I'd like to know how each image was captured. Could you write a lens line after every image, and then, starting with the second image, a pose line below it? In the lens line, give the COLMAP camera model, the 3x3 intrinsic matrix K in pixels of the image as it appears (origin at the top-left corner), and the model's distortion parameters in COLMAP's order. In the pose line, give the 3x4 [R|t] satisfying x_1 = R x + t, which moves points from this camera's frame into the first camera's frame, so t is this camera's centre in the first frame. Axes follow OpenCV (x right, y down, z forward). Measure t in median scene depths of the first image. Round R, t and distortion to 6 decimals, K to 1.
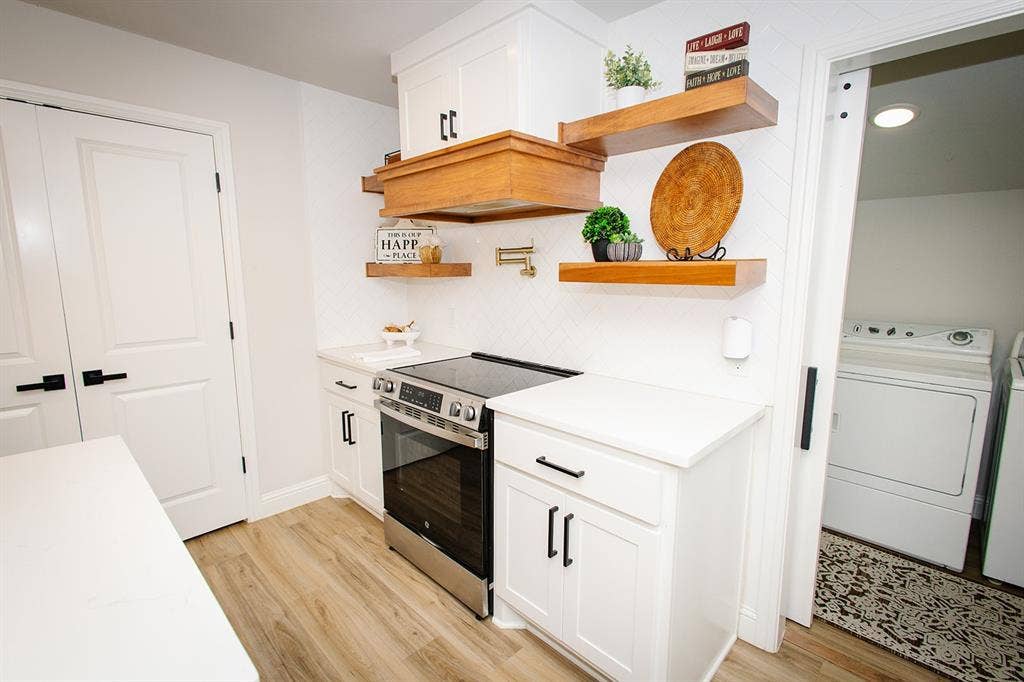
lens RADIAL K [[463.5, 0, 515.7], [0, 463.5, 342.2], [0, 0, 1]] dist [0.004296, -0.003758]
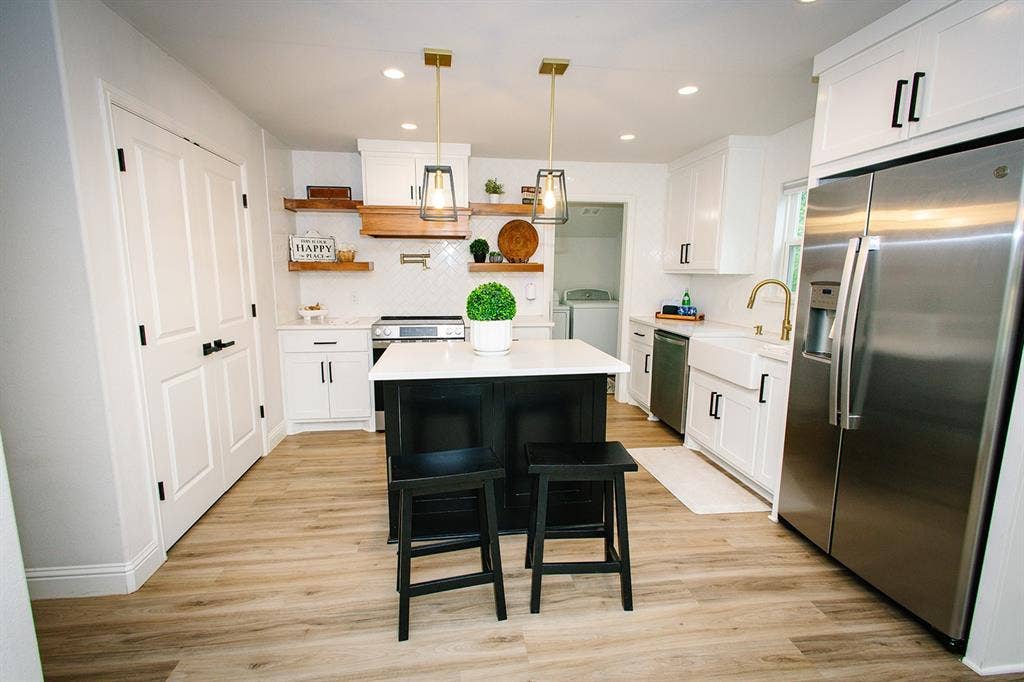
lens RADIAL K [[463.5, 0, 509.8], [0, 463.5, 344.2], [0, 0, 1]] dist [0.004296, -0.003758]
pose [[0.615353, -0.125816, 0.778146, -1.524387], [0.121447, 0.990525, 0.064115, 0.095495], [-0.778840, 0.055050, 0.624803, -0.522426]]
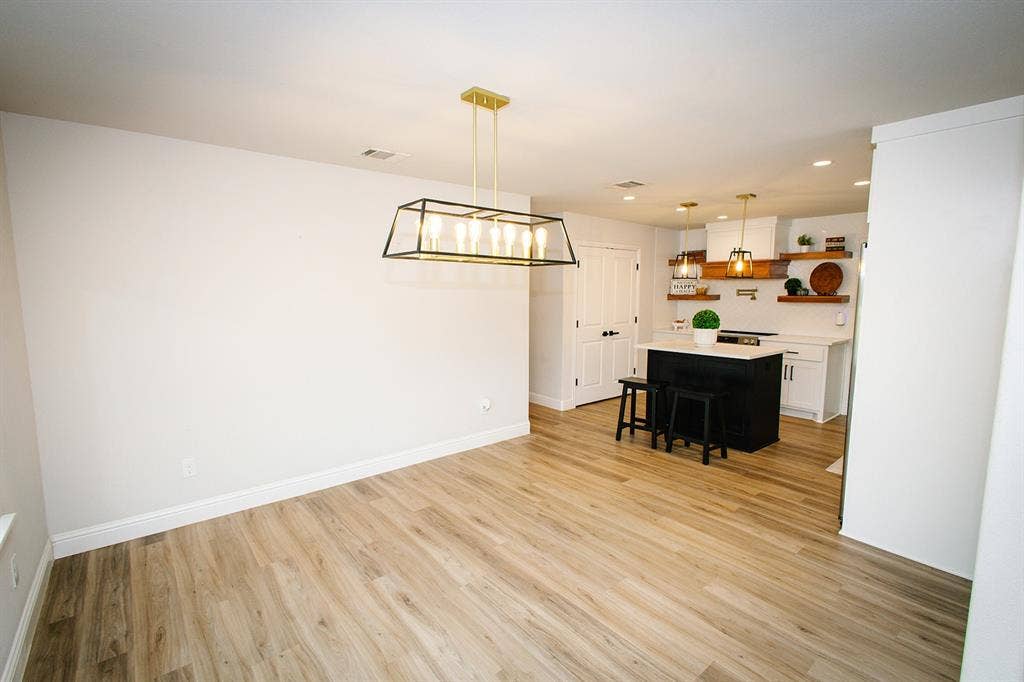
lens RADIAL K [[463.5, 0, 512.3], [0, 463.5, 343.2], [0, 0, 1]] dist [0.004296, -0.003758]
pose [[0.995364, 0.011522, -0.095491, -1.343819], [-0.015826, 0.998887, -0.044435, 0.304768], [0.094873, 0.045740, 0.994438, -2.200685]]
